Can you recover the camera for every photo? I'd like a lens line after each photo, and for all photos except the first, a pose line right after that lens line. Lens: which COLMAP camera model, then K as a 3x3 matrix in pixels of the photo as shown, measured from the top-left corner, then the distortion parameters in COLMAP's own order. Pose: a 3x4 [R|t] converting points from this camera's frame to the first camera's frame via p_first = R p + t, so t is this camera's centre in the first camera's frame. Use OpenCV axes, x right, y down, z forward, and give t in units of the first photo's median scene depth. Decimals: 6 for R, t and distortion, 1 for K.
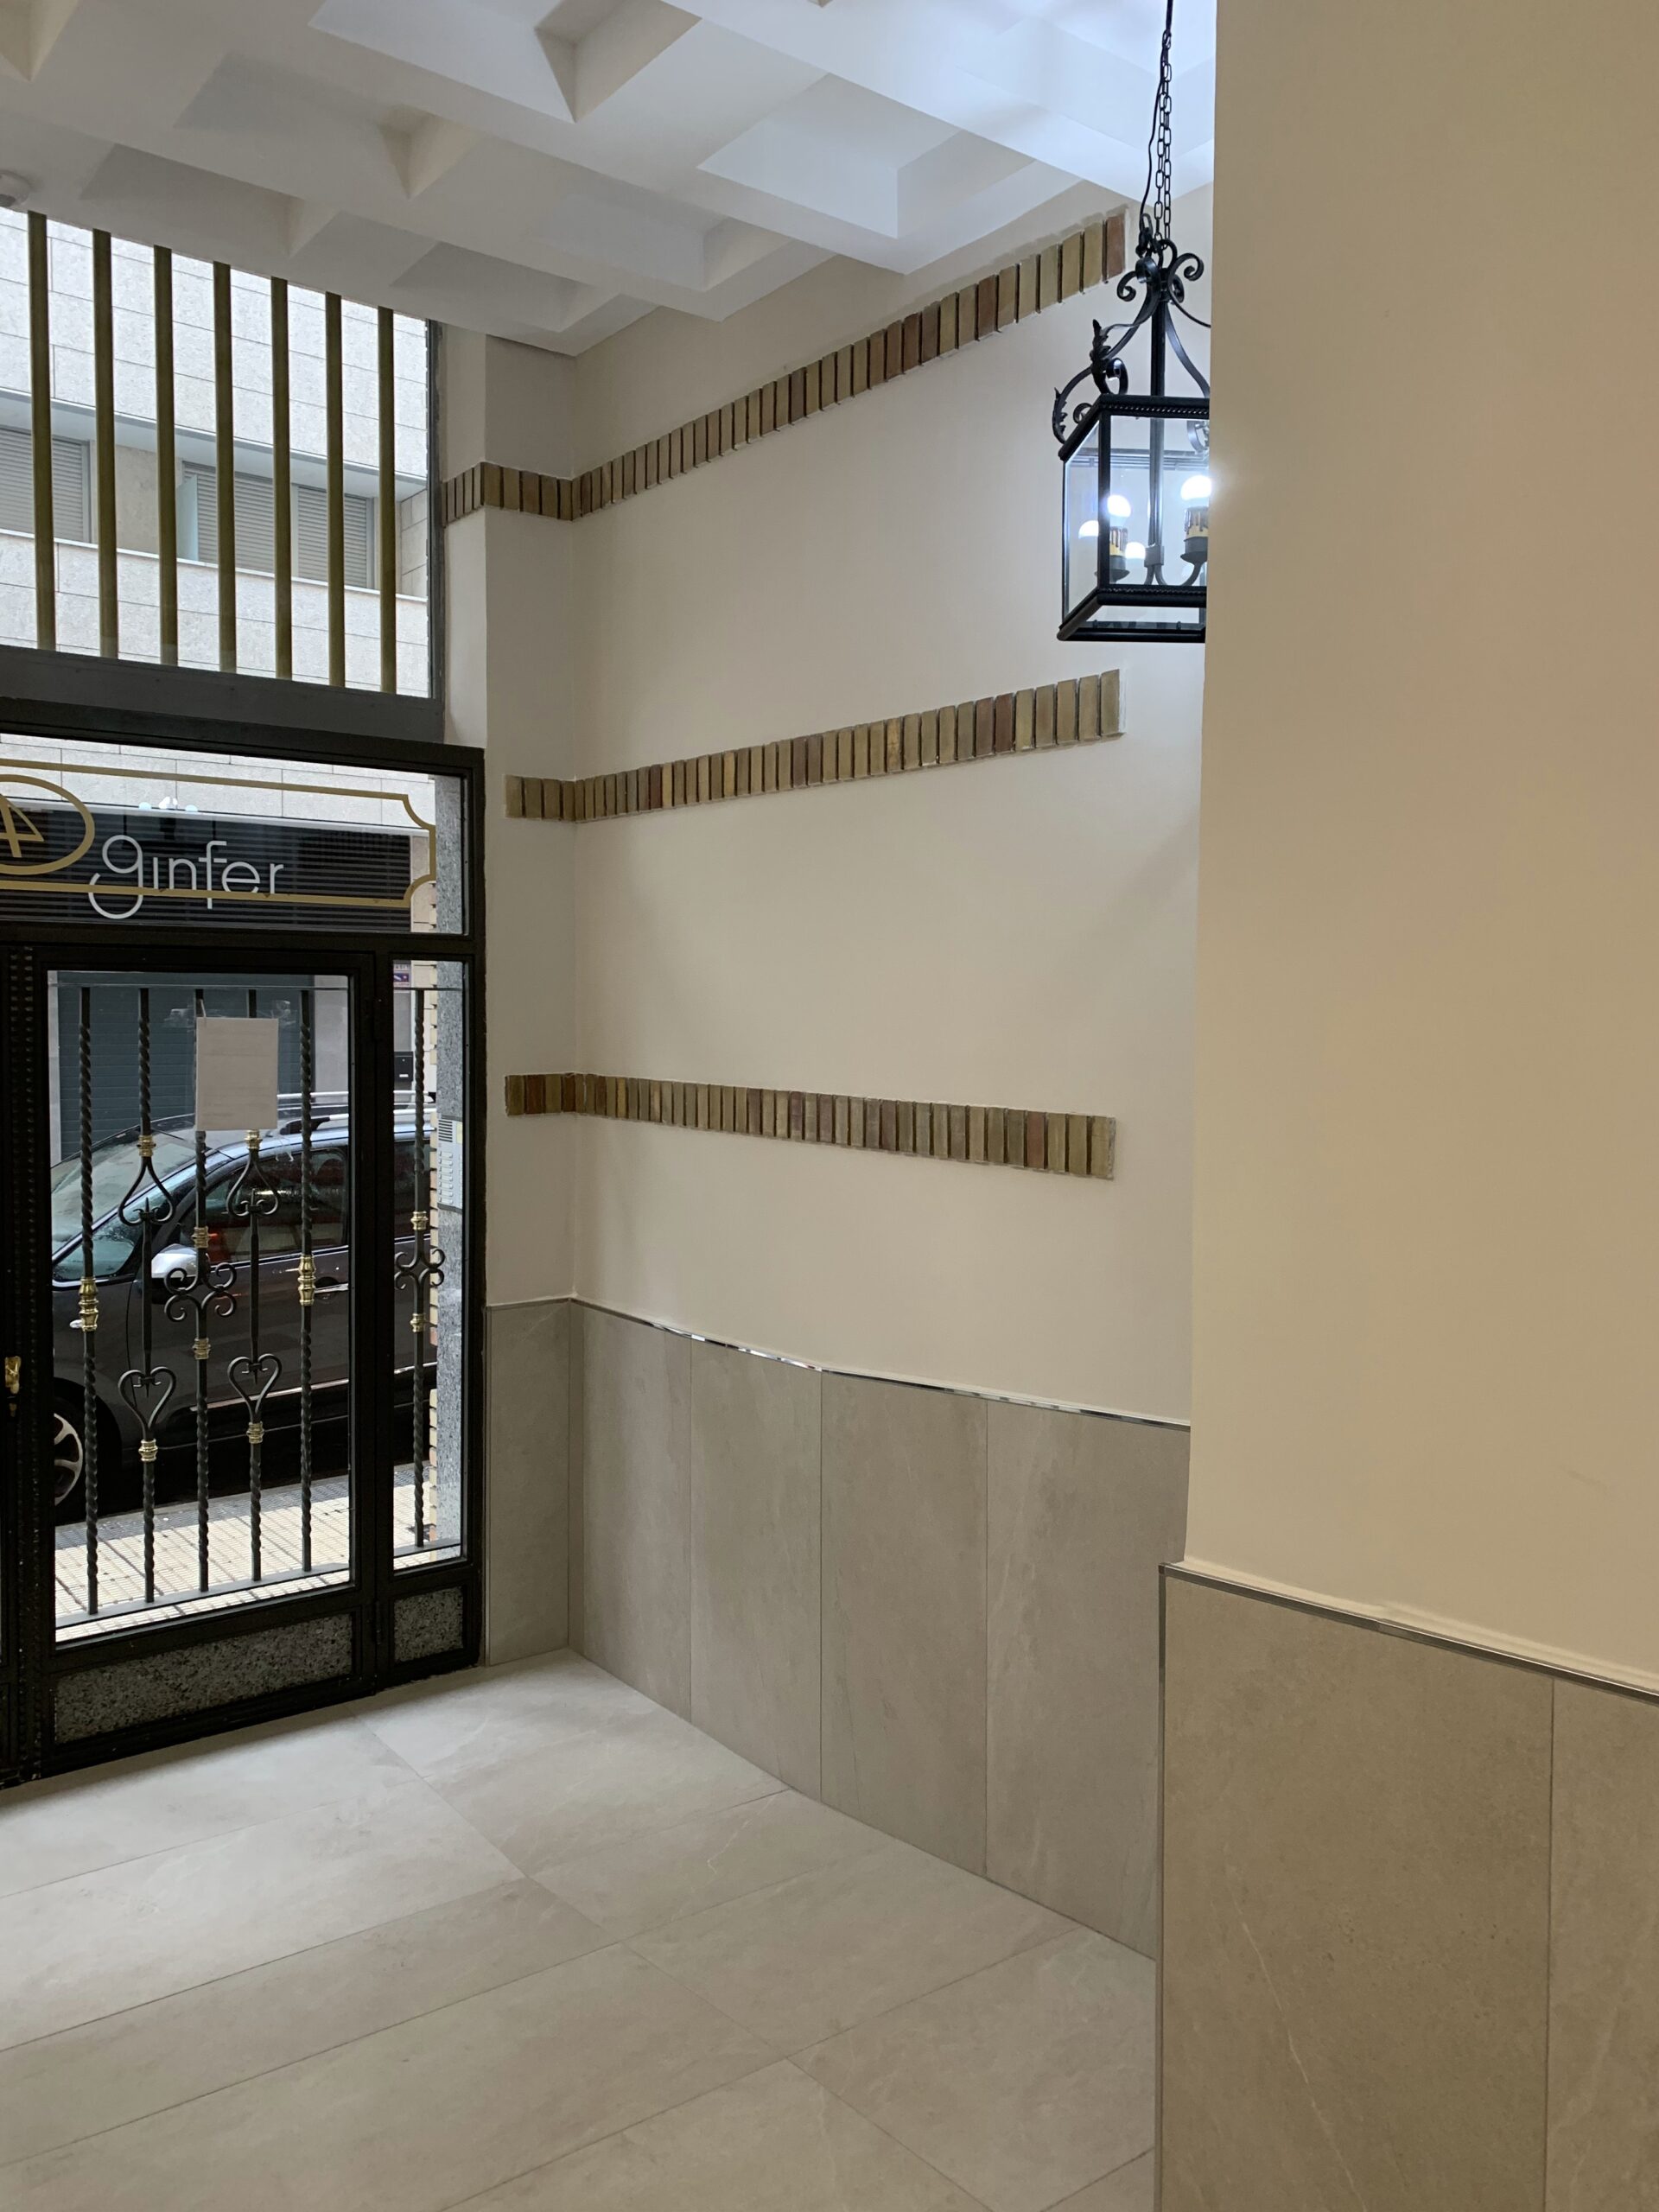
lens RADIAL K [[1680.5, 0, 829.7], [0, 1680.5, 1106.9], [0, 0, 1]] dist [0.033468, -0.010828]
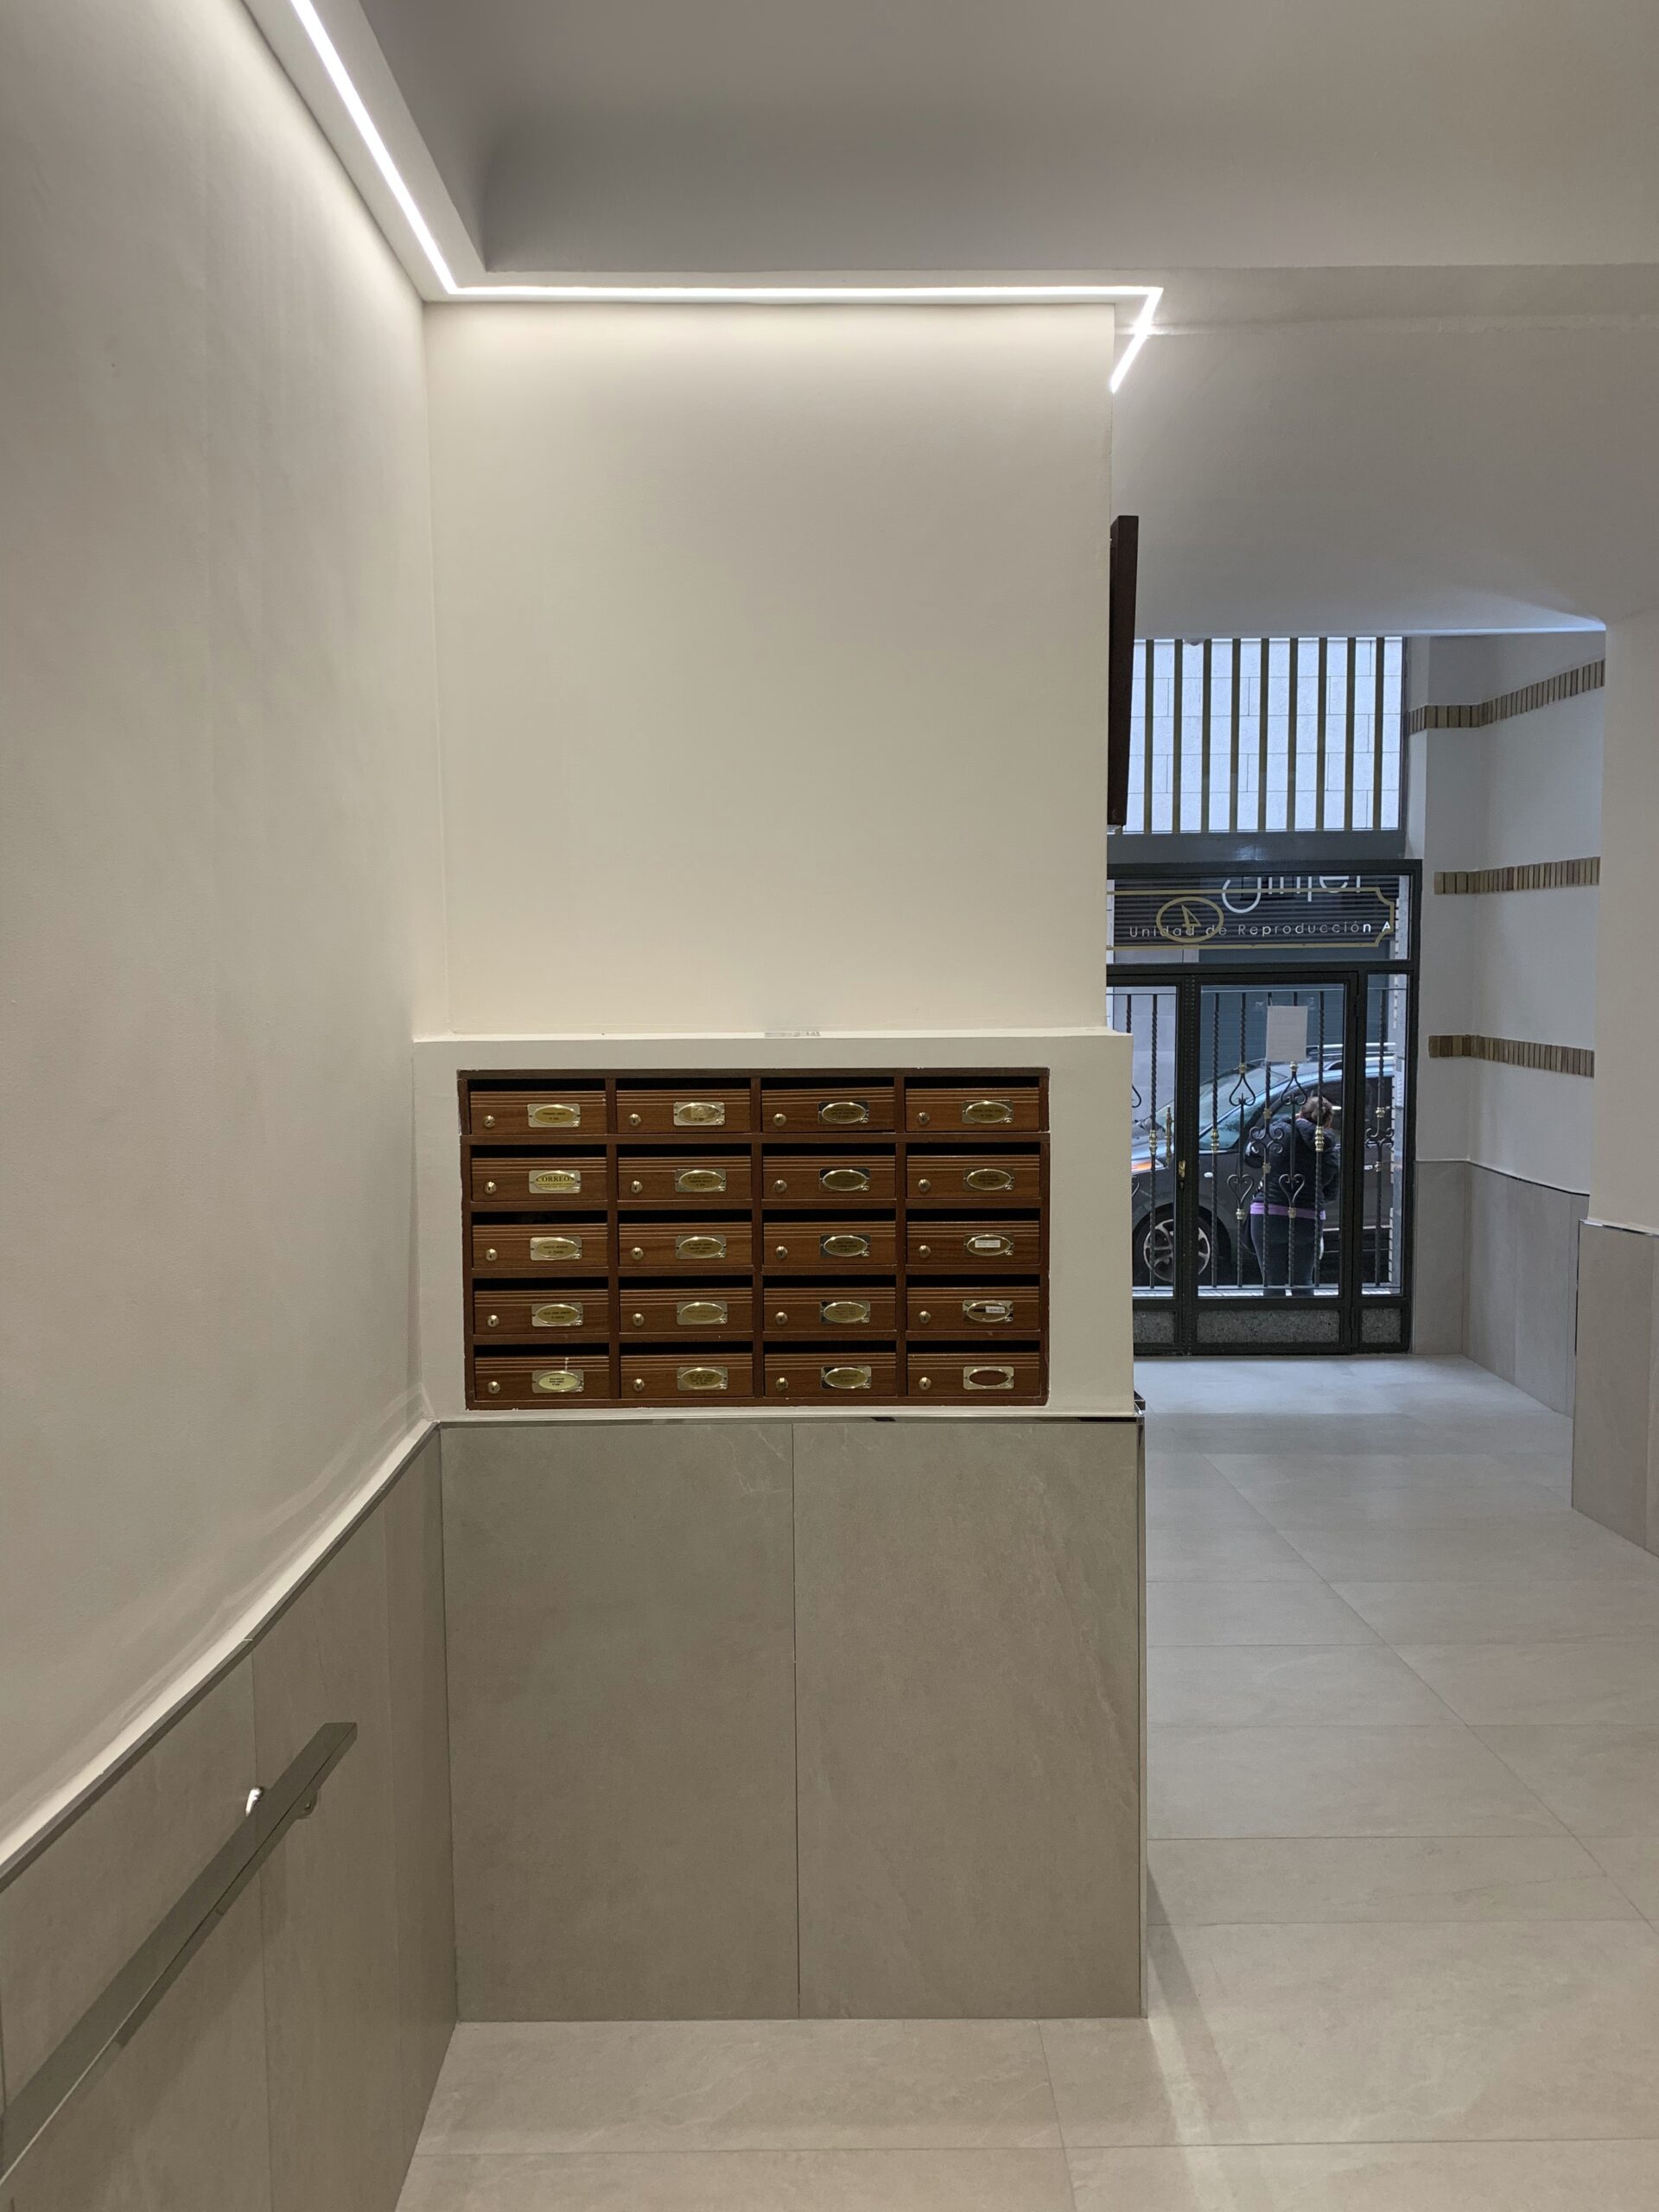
lens RADIAL K [[1680.5, 0, 828.1], [0, 1680.5, 1110.4], [0, 0, 1]] dist [0.033468, -0.010828]
pose [[0.801858, 0.030394, -0.596741, 0.383503], [-0.014774, 0.999409, 0.031051, 0.015222], [0.597332, -0.016082, 0.801833, -0.874372]]
